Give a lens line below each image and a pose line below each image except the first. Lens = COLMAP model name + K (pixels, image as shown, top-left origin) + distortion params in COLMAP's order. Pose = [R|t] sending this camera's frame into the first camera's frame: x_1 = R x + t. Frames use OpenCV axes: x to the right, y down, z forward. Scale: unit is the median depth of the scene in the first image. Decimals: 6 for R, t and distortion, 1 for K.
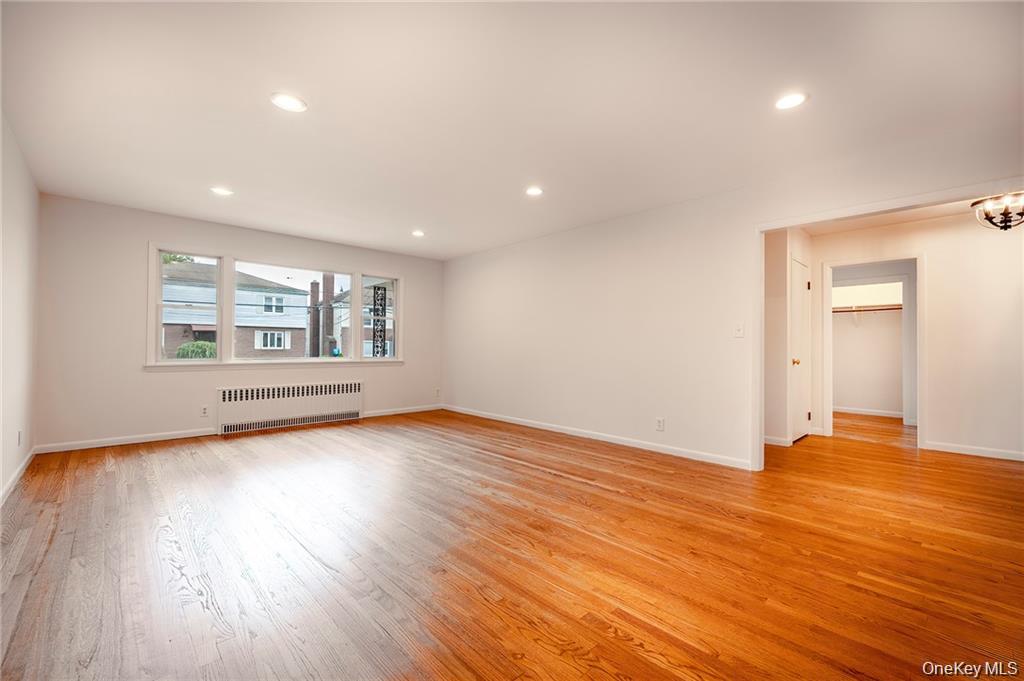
lens RADIAL K [[428.5, 0, 512.0], [0, 428.5, 340.5], [0, 0, 1]] dist [0.029210, -0.000125]
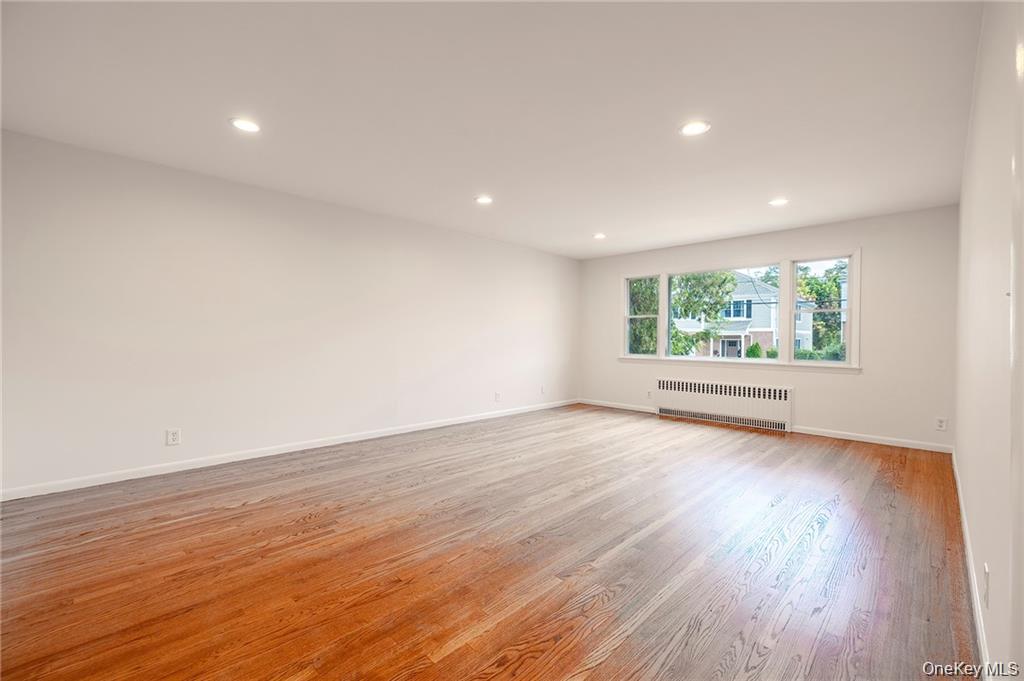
lens RADIAL K [[424.0, 0, 512.0], [0, 424.0, 340.5], [0, 0, 1]] dist [-0.020278, 0.000123]
pose [[0.026964, -0.009696, -0.999589, 0.842868], [0.004840, 0.999943, -0.009568, 0.012501], [0.999625, -0.004580, 0.027010, 0.803045]]
